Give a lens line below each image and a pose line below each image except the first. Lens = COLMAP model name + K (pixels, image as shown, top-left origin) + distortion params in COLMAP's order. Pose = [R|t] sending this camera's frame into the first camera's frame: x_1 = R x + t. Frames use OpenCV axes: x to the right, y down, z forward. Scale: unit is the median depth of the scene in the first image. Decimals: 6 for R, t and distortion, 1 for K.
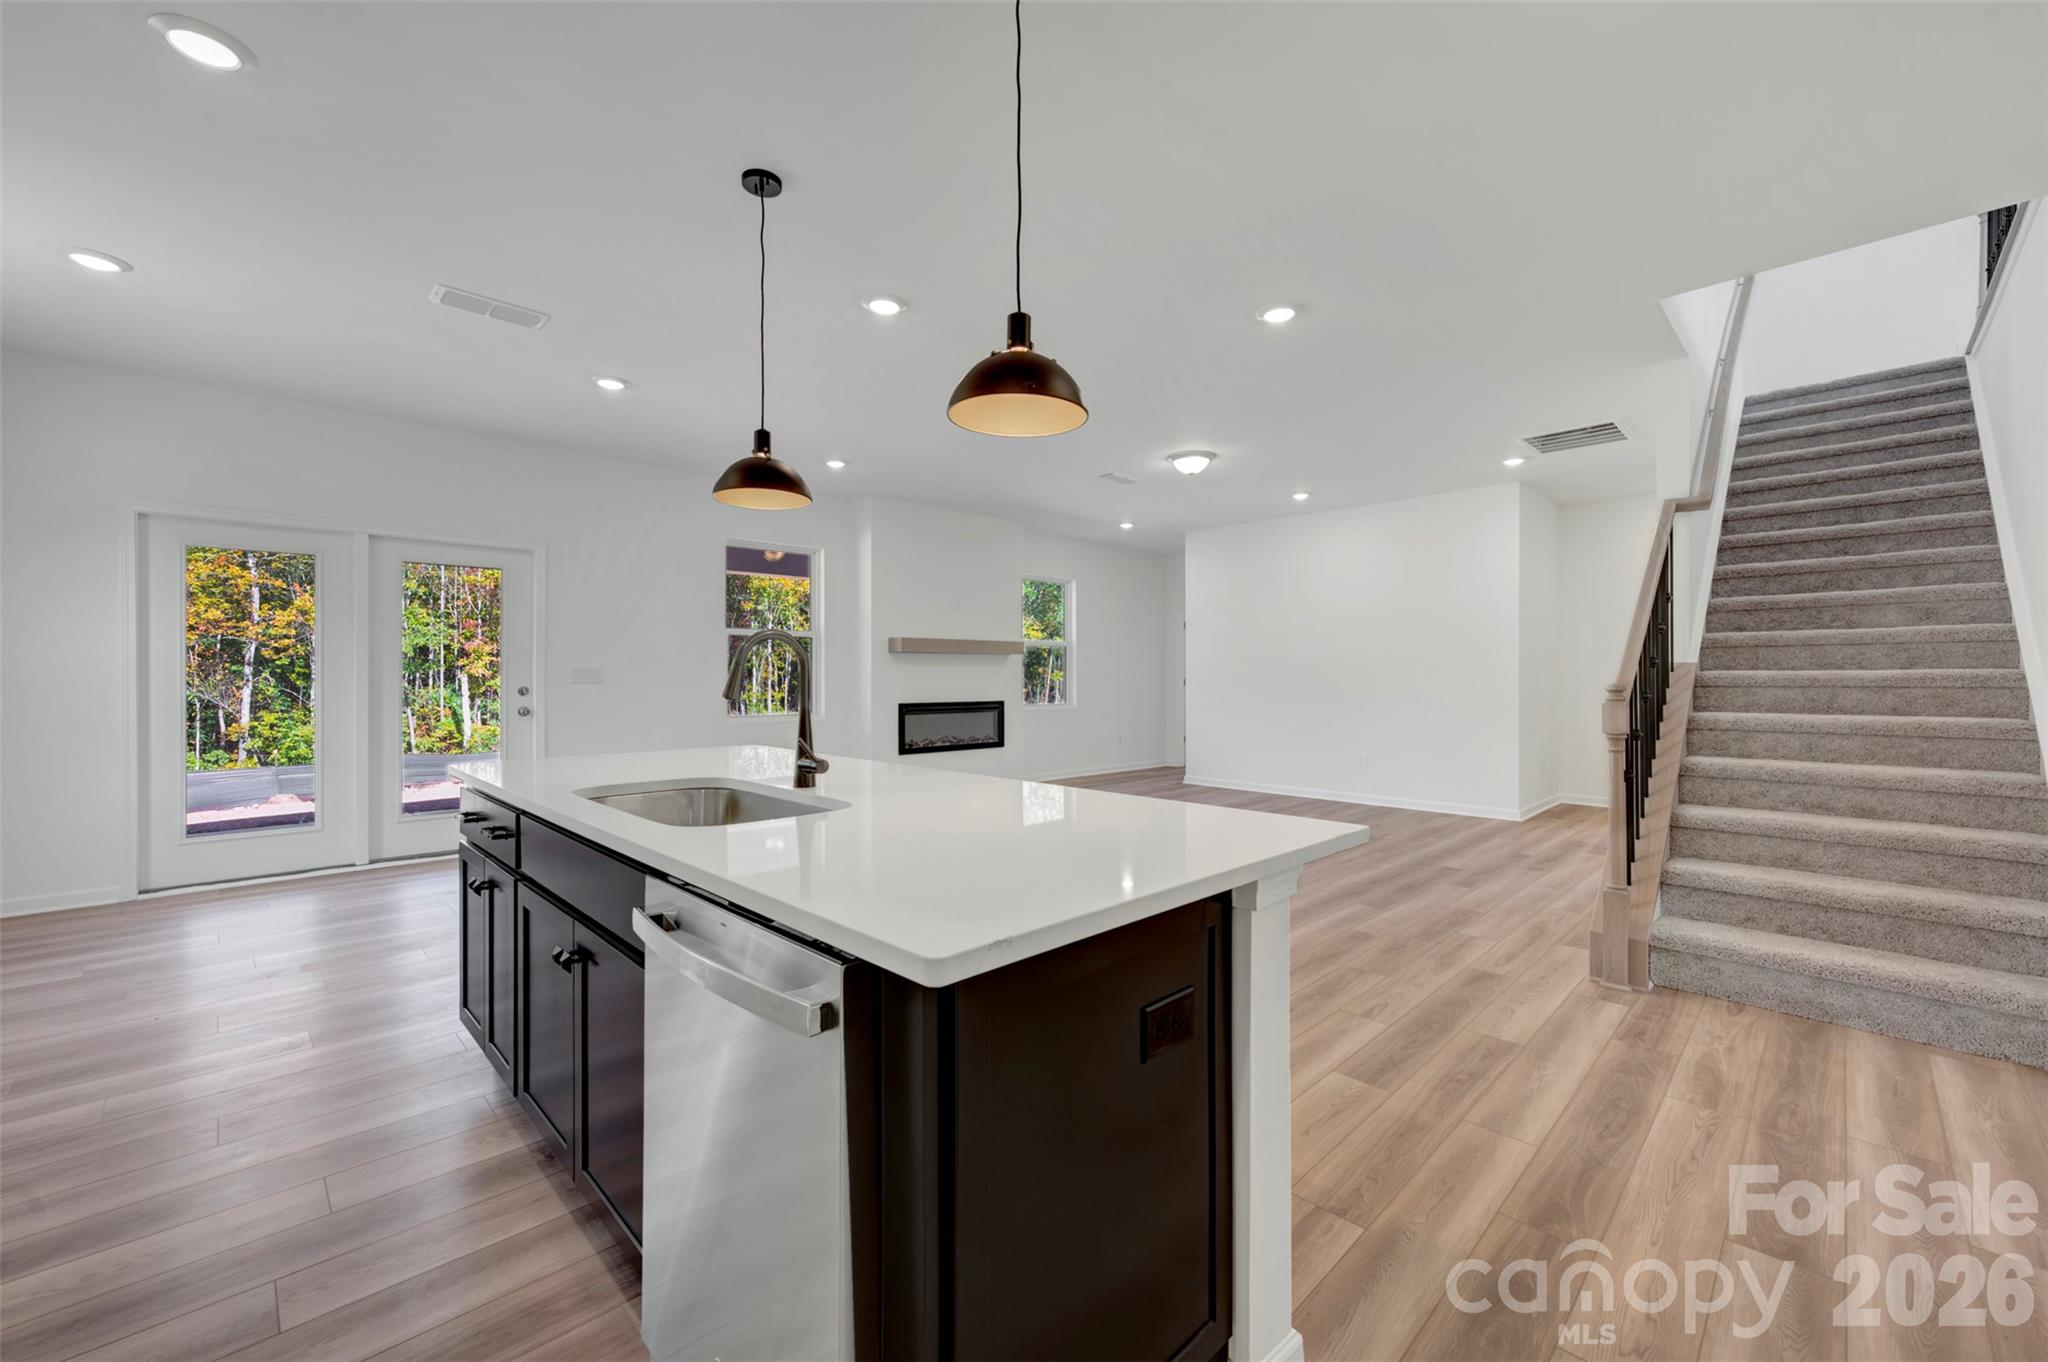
lens RADIAL K [[815.2, 0, 1026.1], [0, 815.2, 684.2], [0, 0, 1]] dist [-0.001187, -0.000084]
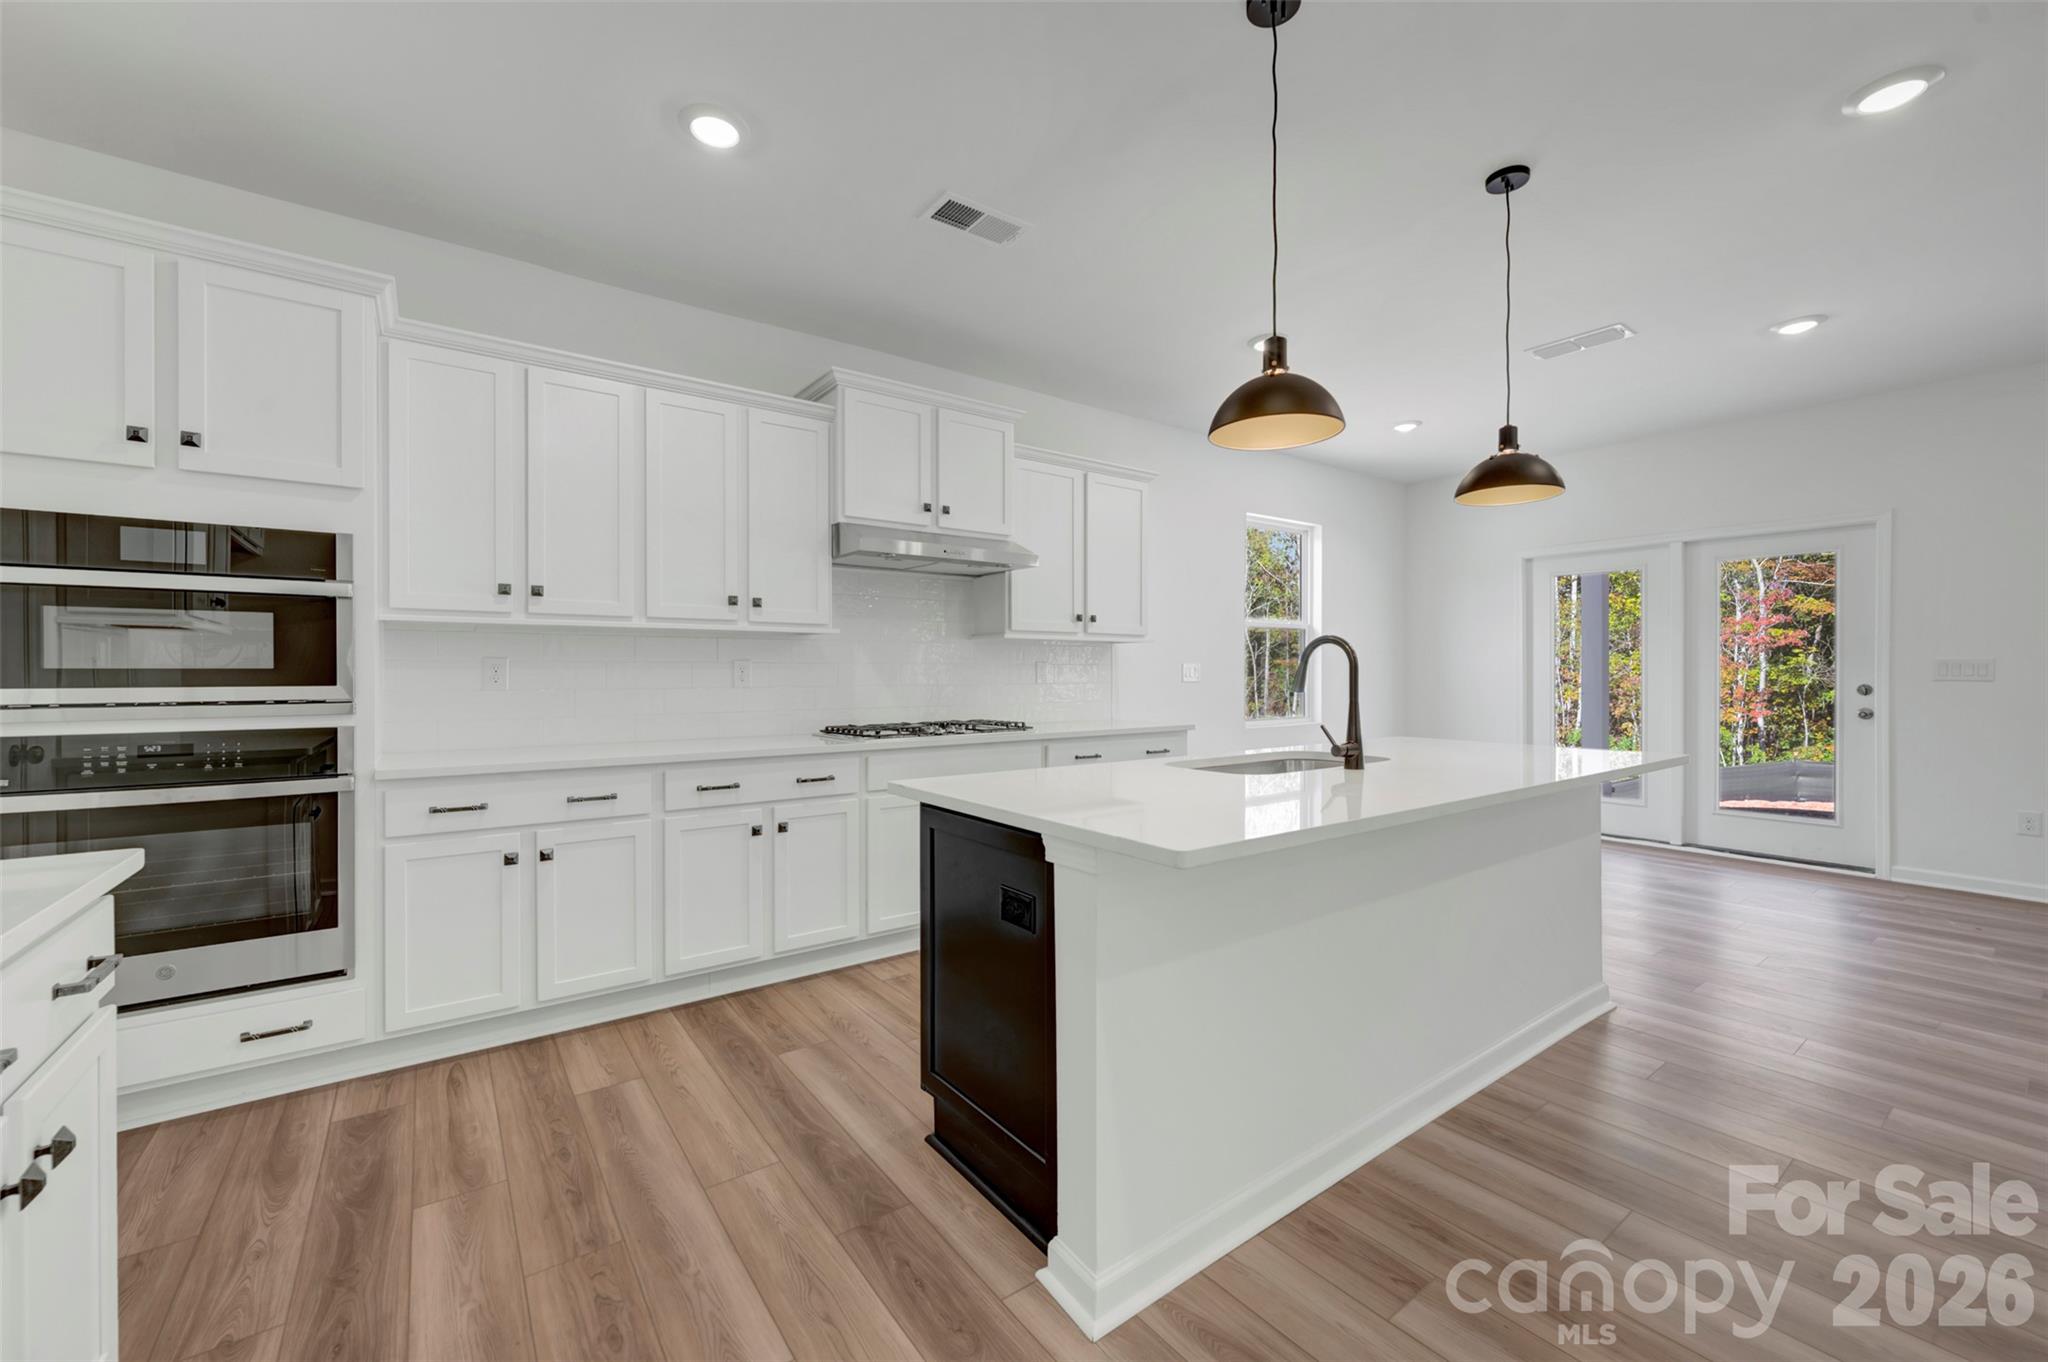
lens RADIAL K [[808.9, 0, 1024.0], [0, 808.9, 674.8], [0, 0, 1]] dist [-0.002640, -0.000068]
pose [[-0.149868, 0.001475, -0.988705, 0.362952], [-0.007590, 0.999968, 0.002642, -0.002770], [0.988677, 0.007900, -0.149852, 0.272829]]
